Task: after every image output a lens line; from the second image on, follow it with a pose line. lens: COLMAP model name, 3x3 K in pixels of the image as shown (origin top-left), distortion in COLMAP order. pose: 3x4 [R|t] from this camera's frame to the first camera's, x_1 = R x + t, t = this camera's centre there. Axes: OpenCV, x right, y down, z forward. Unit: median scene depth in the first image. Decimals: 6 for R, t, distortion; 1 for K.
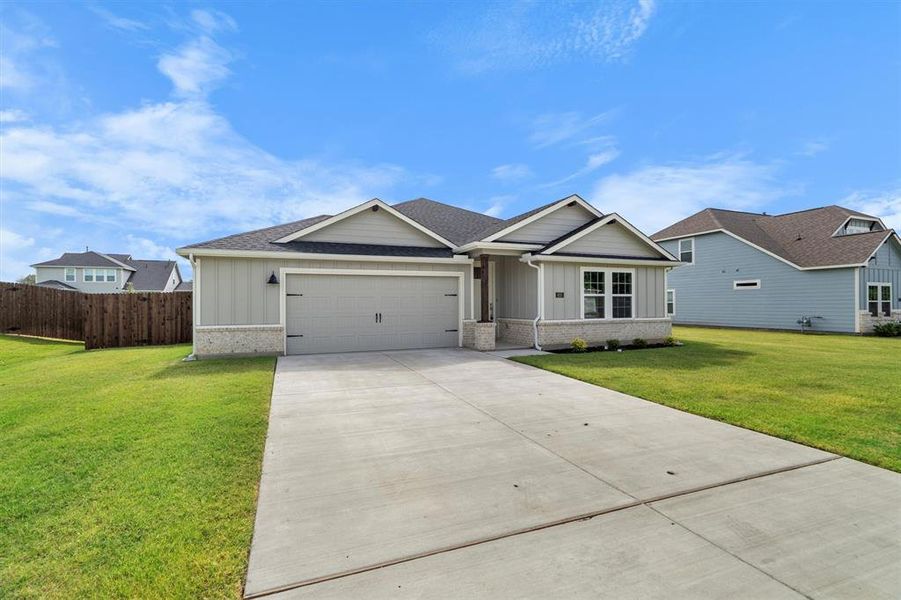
lens RADIAL K [[412.1, 0, 453.5], [0, 412.1, 301.2], [0, 0, 1]] dist [-0.001637, 0.000454]
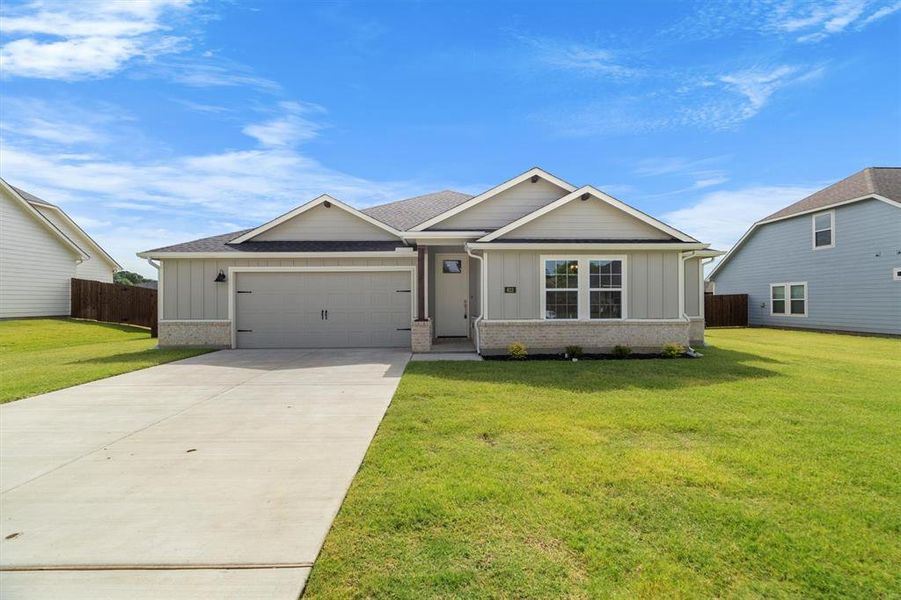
lens RADIAL K [[412.1, 0, 453.5], [0, 412.1, 301.2], [0, 0, 1]] dist [-0.001637, 0.000454]
pose [[0.937230, 0.001052, -0.348710, 0.442276], [0.001563, 0.999973, 0.007217, 0.001474], [0.348708, -0.007310, 0.937203, 0.176778]]
